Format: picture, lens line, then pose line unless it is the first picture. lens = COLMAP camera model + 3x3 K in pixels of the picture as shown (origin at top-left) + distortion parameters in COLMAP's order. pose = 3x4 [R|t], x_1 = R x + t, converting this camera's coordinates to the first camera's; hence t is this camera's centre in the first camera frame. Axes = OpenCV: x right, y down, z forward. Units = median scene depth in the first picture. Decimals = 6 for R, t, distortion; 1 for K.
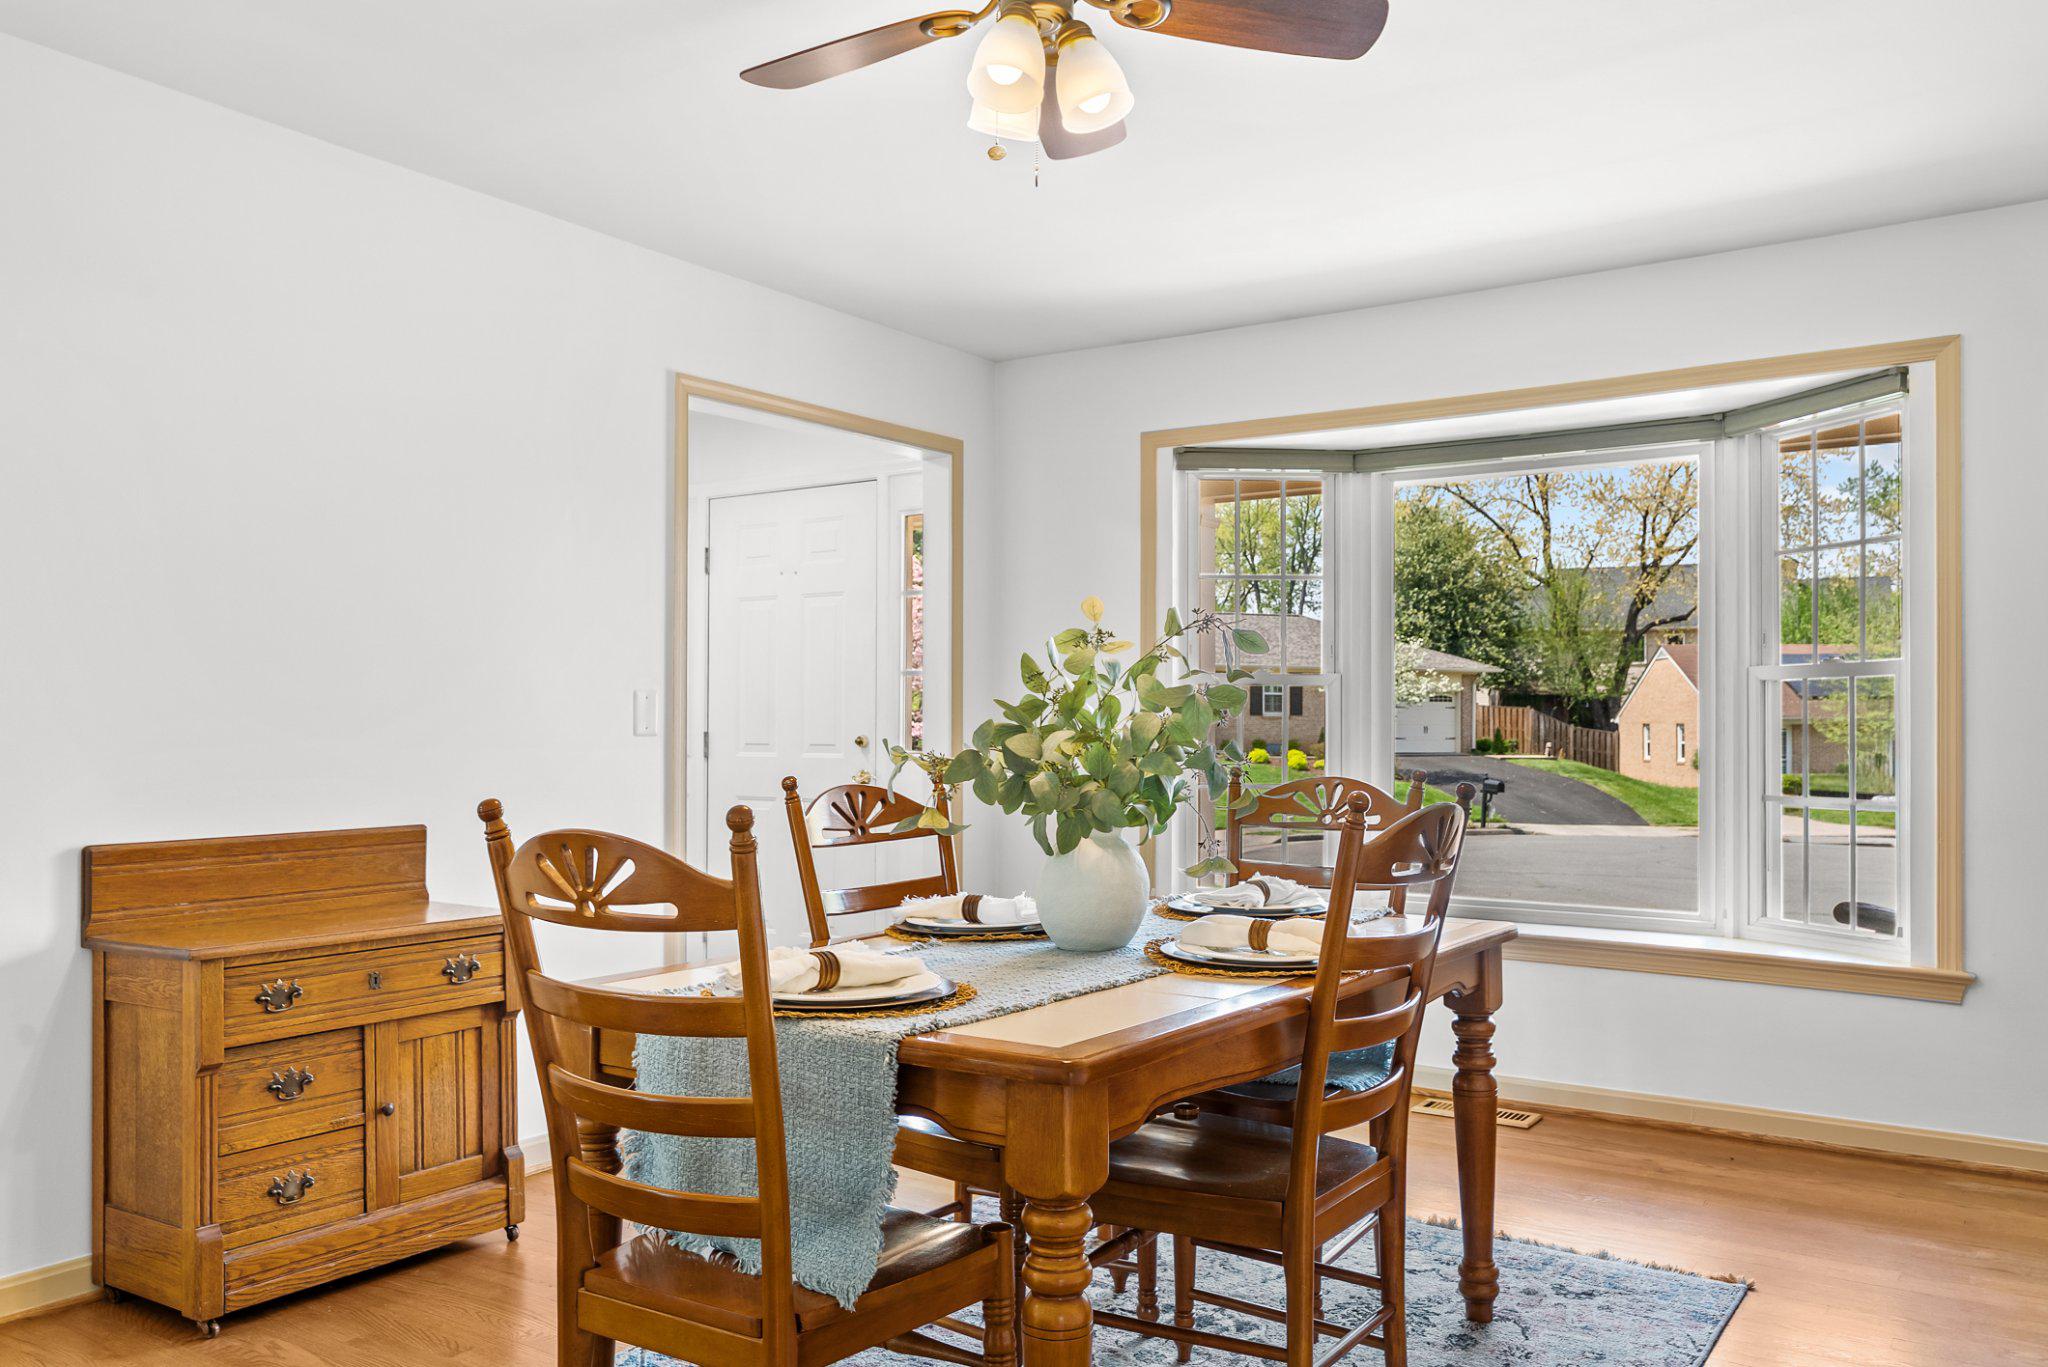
lens RADIAL K [[1559.8, 0, 1024.0], [0, 1559.8, 683.5], [0, 0, 1]] dist [0.004894, 0.006343]
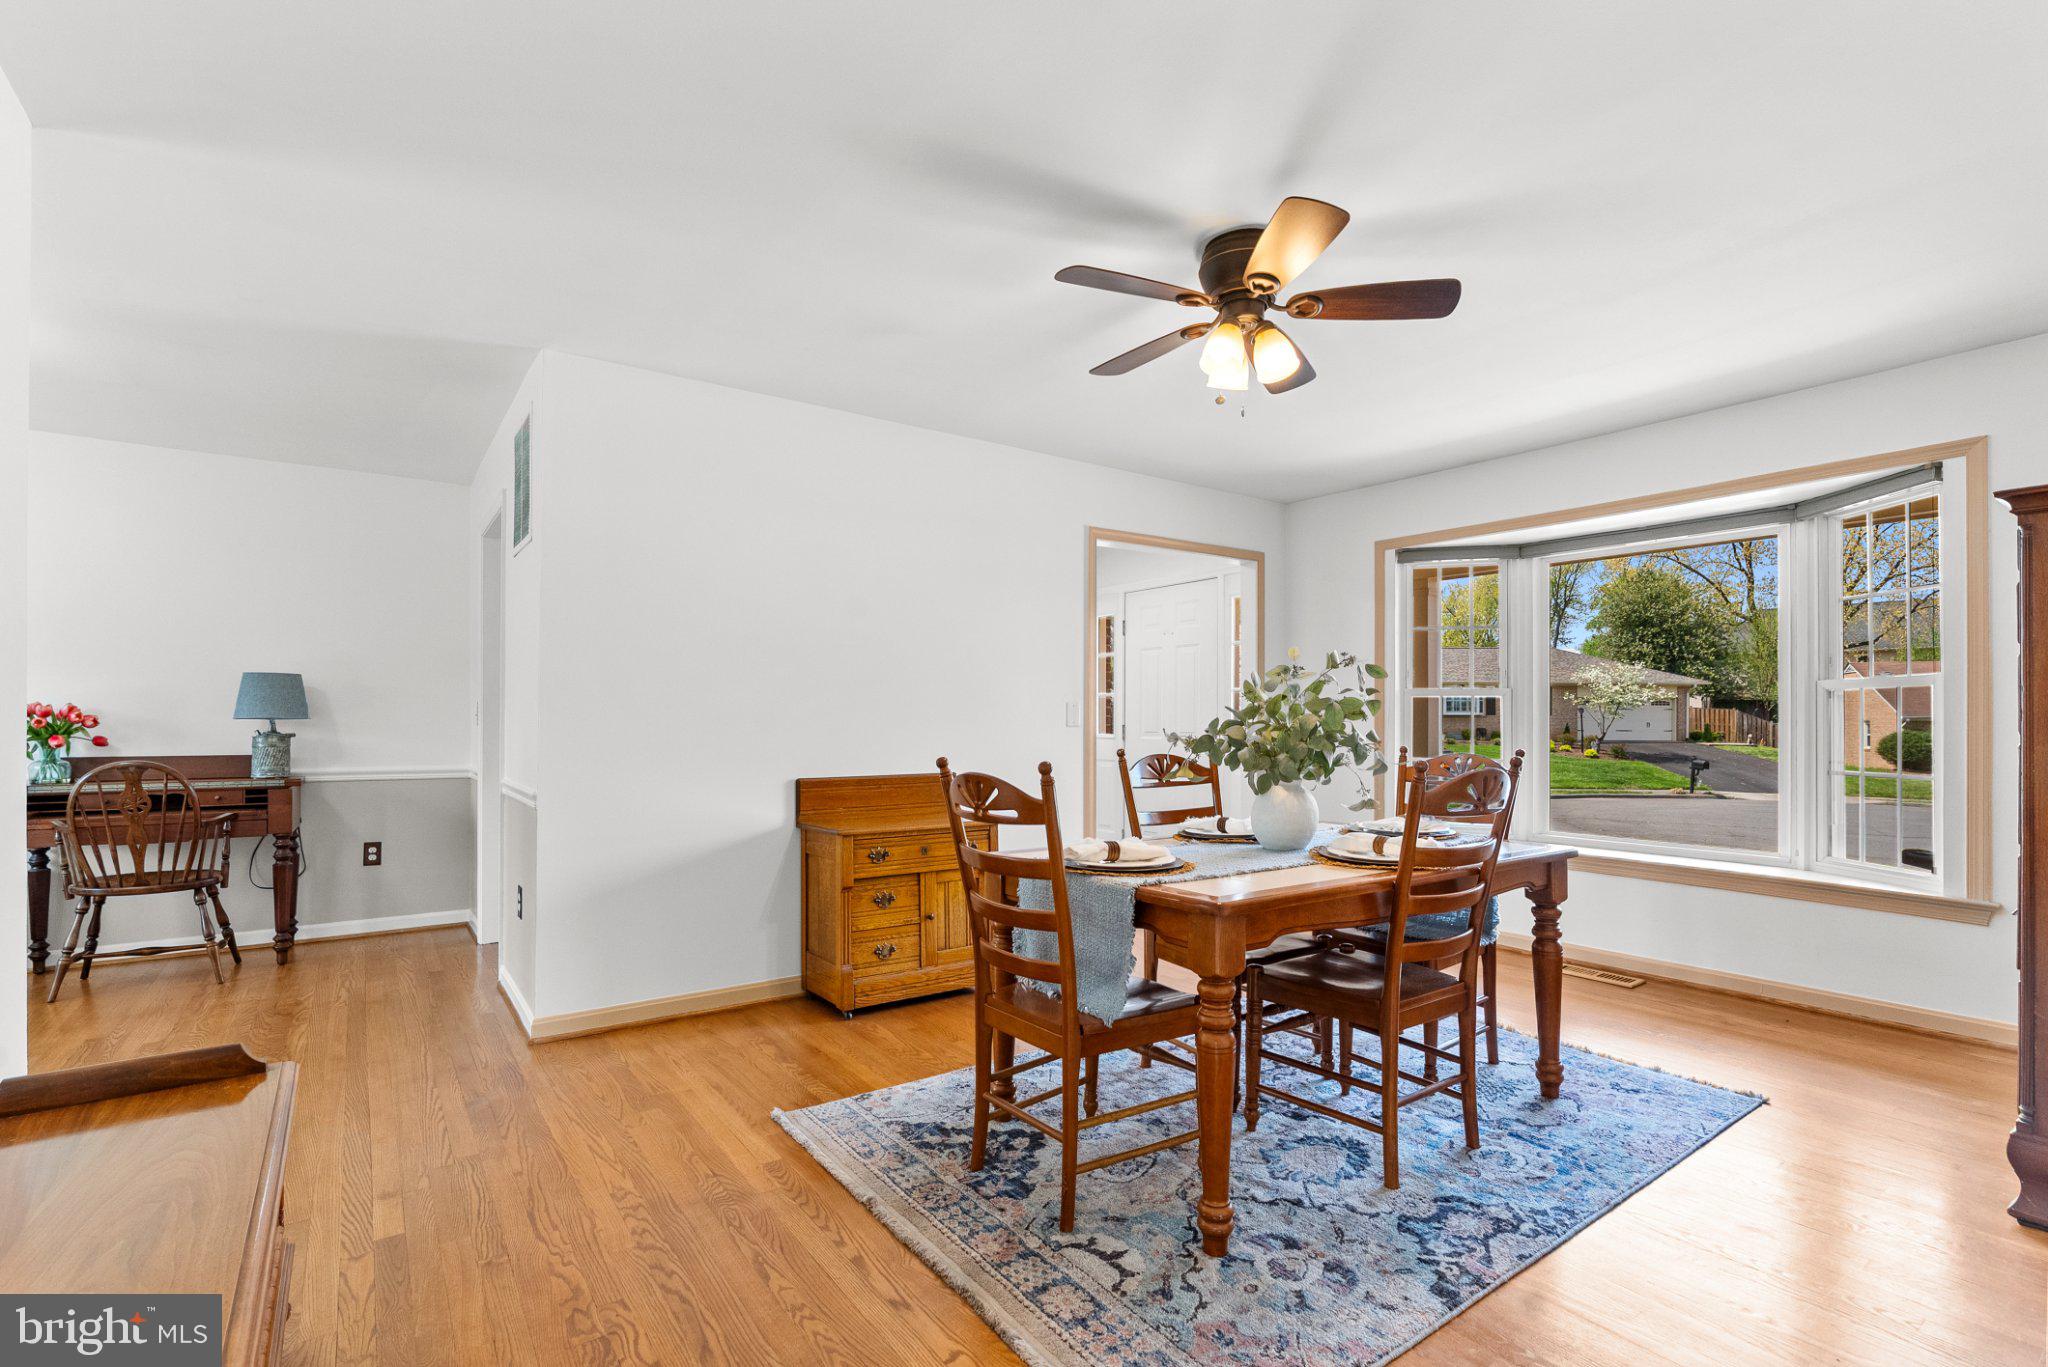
lens RADIAL K [[931.1, 0, 1029.3], [0, 931.1, 694.1], [0, 0, 1]] dist [0.000046, 0.000836]
pose [[0.941593, -0.009350, -0.336623, 0.114459], [0.008449, 0.999956, -0.004143, -0.001216], [0.336647, 0.001057, 0.941630, -0.066564]]
